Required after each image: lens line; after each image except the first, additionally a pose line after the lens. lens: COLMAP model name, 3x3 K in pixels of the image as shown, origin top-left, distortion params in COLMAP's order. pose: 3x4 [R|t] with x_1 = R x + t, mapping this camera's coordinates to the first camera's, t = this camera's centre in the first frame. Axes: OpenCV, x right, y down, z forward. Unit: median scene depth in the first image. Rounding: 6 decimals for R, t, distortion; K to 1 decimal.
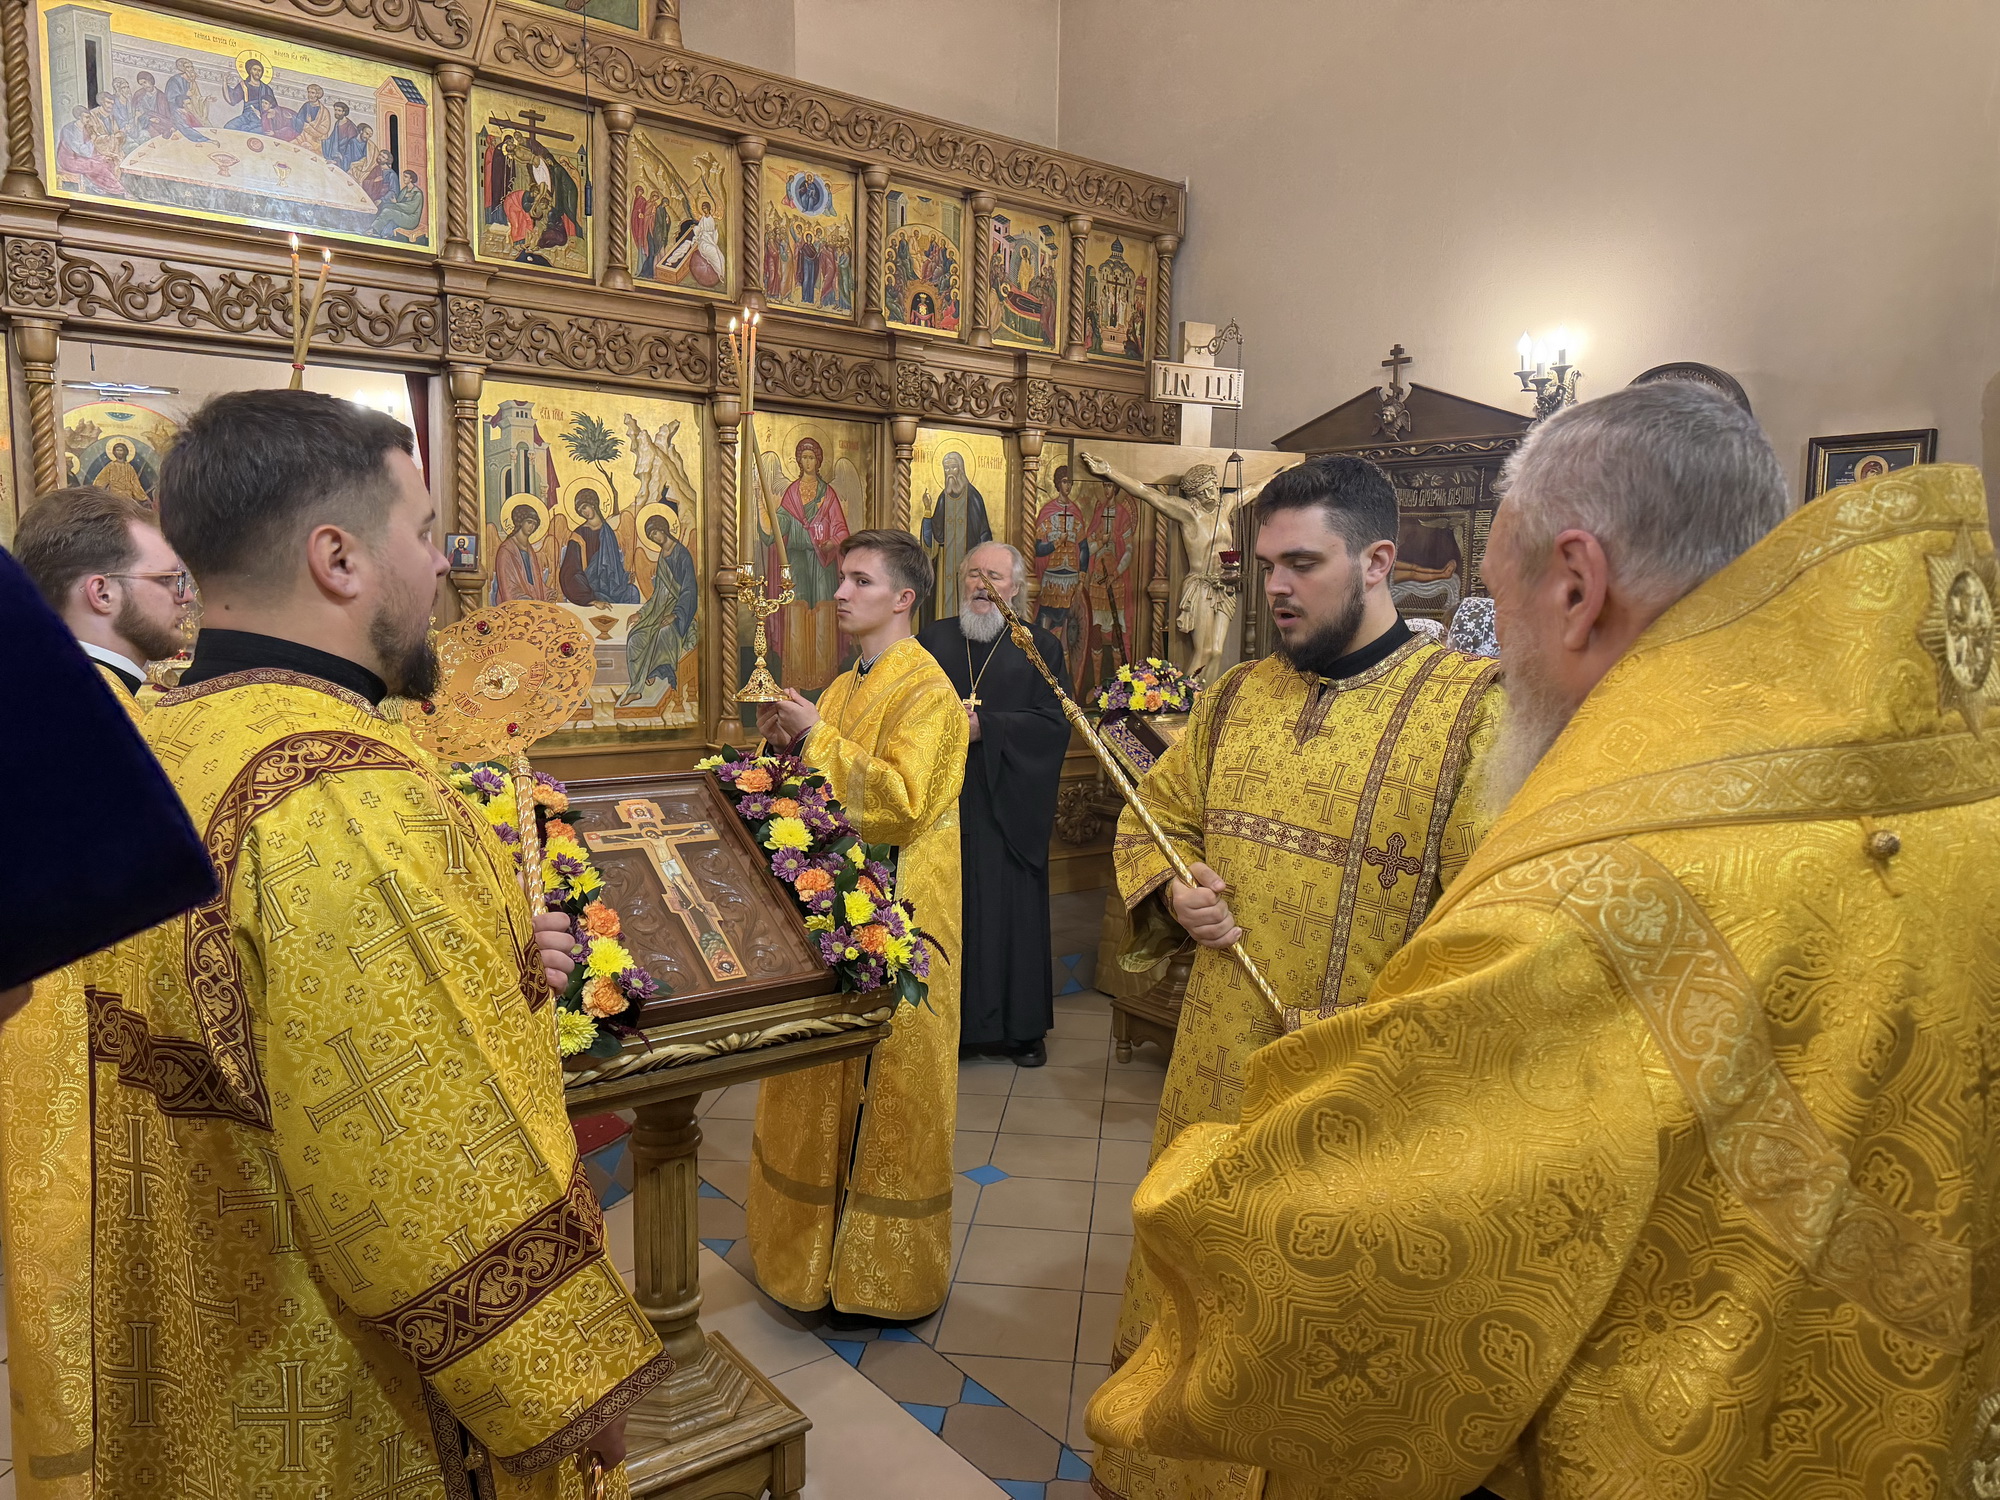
lens RADIAL K [[1460.4, 0, 999.9], [0, 1460.4, 767.9], [0, 0, 1]] dist [0.172370, -0.131791]
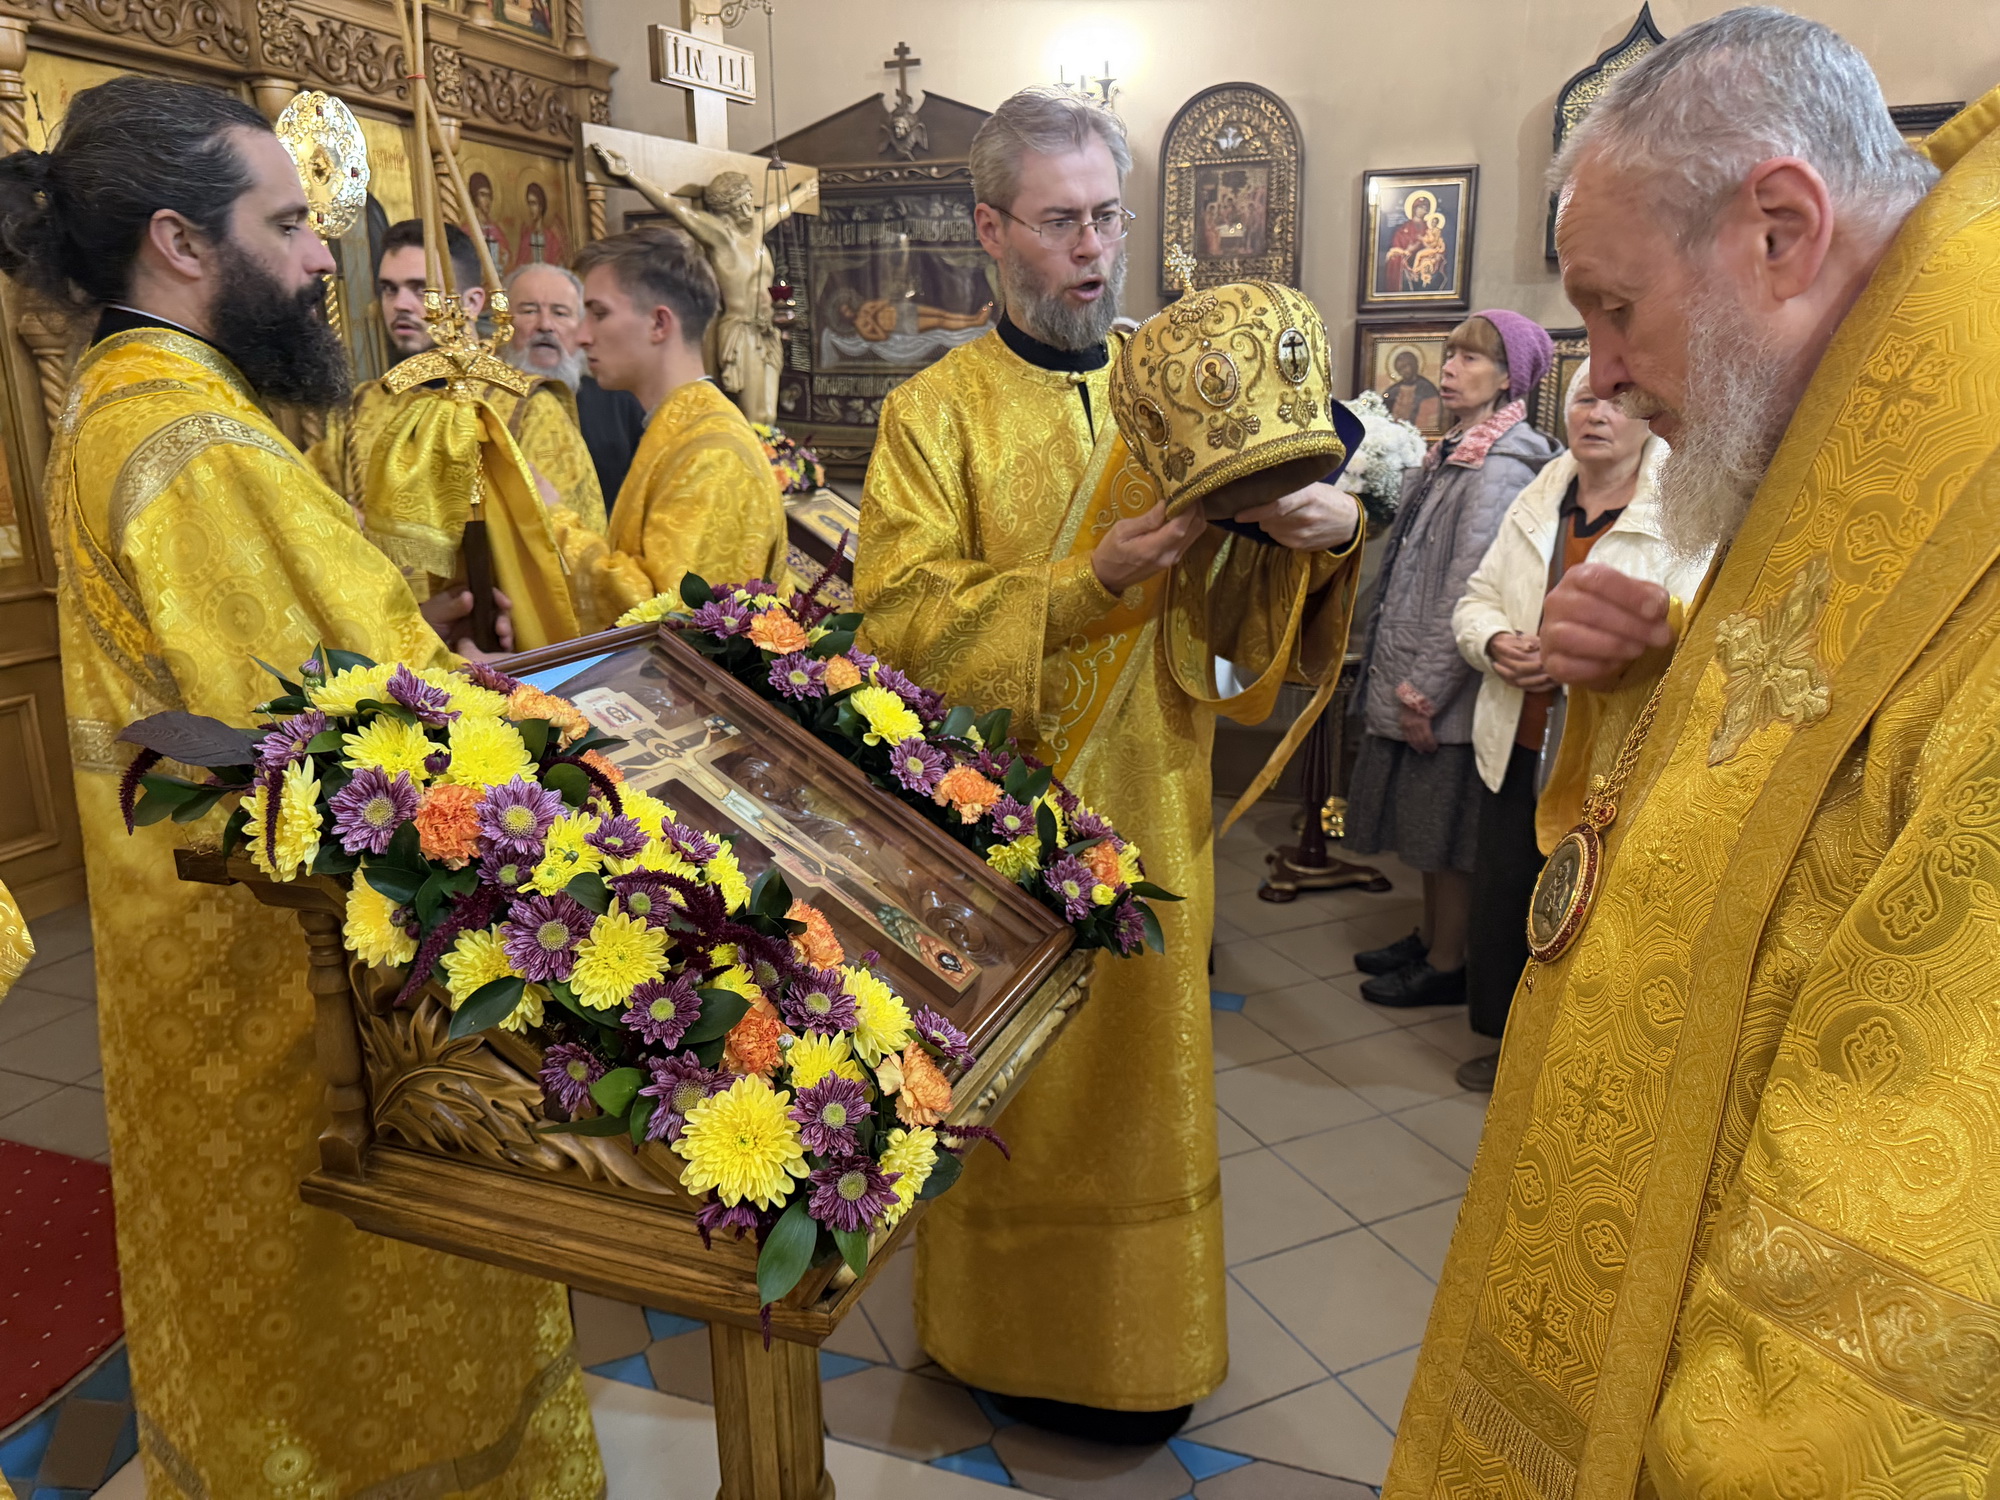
lens RADIAL K [[1517.4, 0, 1035.7], [0, 1517.4, 749.6], [0, 0, 1]] dist [0.019340, -0.002108]
pose [[0.850083, -0.149128, 0.505094, -0.181299], [0.083608, 0.985123, 0.150141, -0.011865], [-0.519970, -0.085403, 0.849905, 0.206982]]
